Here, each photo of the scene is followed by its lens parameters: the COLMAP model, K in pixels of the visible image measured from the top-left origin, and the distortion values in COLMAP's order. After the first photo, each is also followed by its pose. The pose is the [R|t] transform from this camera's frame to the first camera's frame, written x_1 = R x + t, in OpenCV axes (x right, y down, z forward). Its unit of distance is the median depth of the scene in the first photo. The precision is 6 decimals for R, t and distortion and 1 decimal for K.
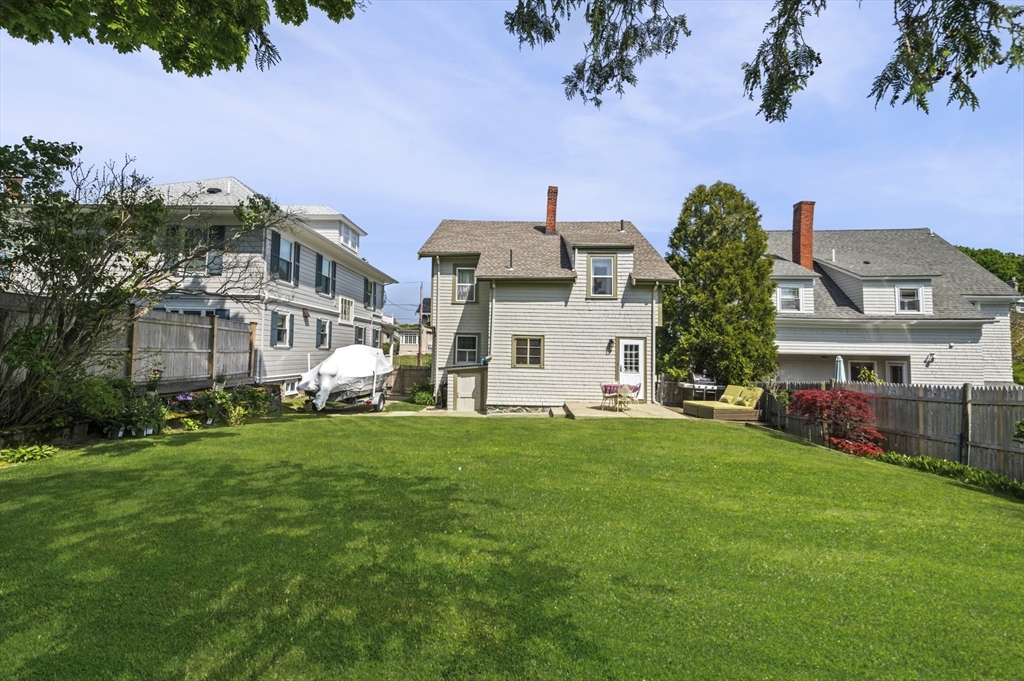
lens RADIAL K [[413.5, 0, 510.2], [0, 413.5, 335.0], [0, 0, 1]] dist [-0.000291, 0.000248]
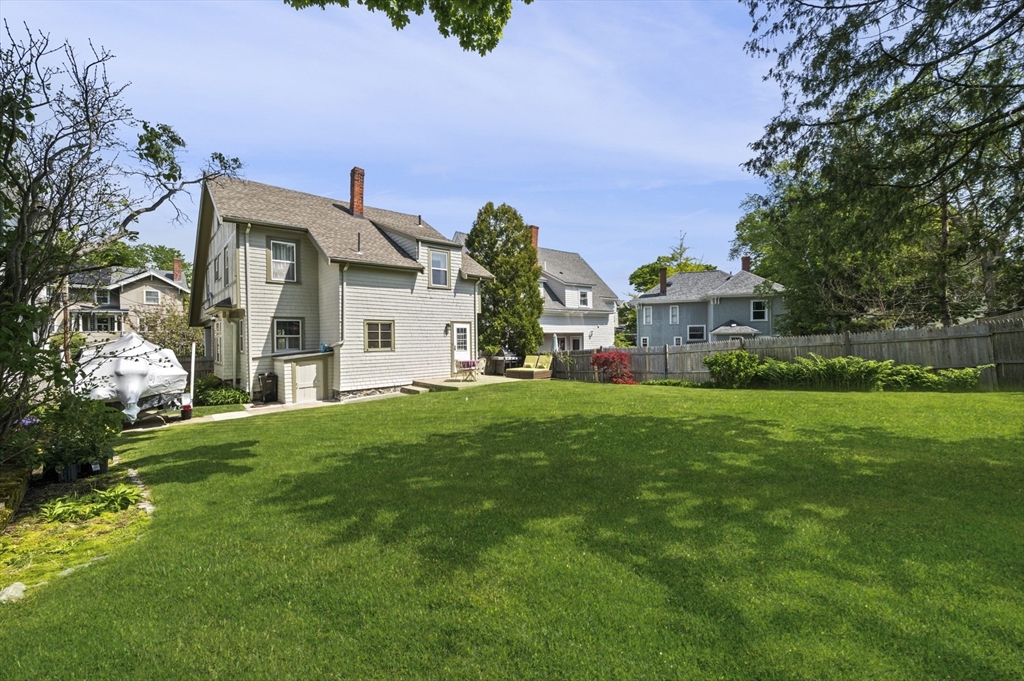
lens RADIAL K [[413.5, 0, 516.0], [0, 413.5, 340.3], [0, 0, 1]] dist [-0.000291, 0.000248]
pose [[0.704573, -0.032750, 0.708875, -0.450711], [-0.006726, 0.998581, 0.052819, -0.005370], [-0.709599, -0.041982, 0.703354, 0.029154]]
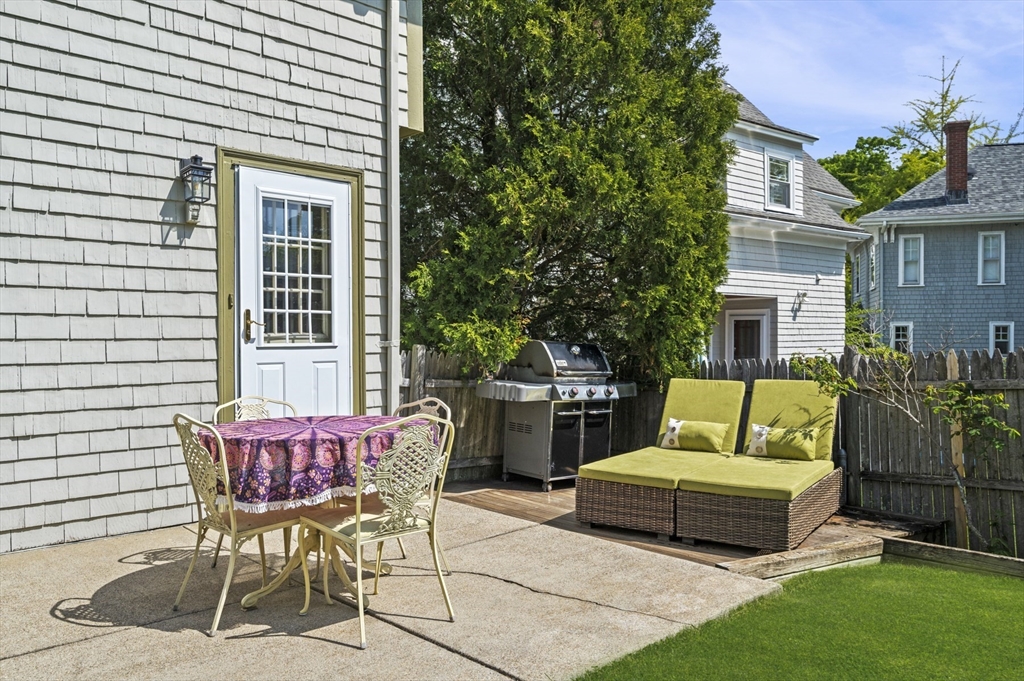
lens RADIAL K [[778.9, 0, 511.8], [0, 778.9, 334.6], [0, 0, 1]] dist [-0.006739, -0.001567]
pose [[0.693351, -0.019731, 0.720330, 0.098989], [-0.017819, 0.998850, 0.044512, 0.066336], [-0.720380, -0.043698, 0.692202, 0.665000]]
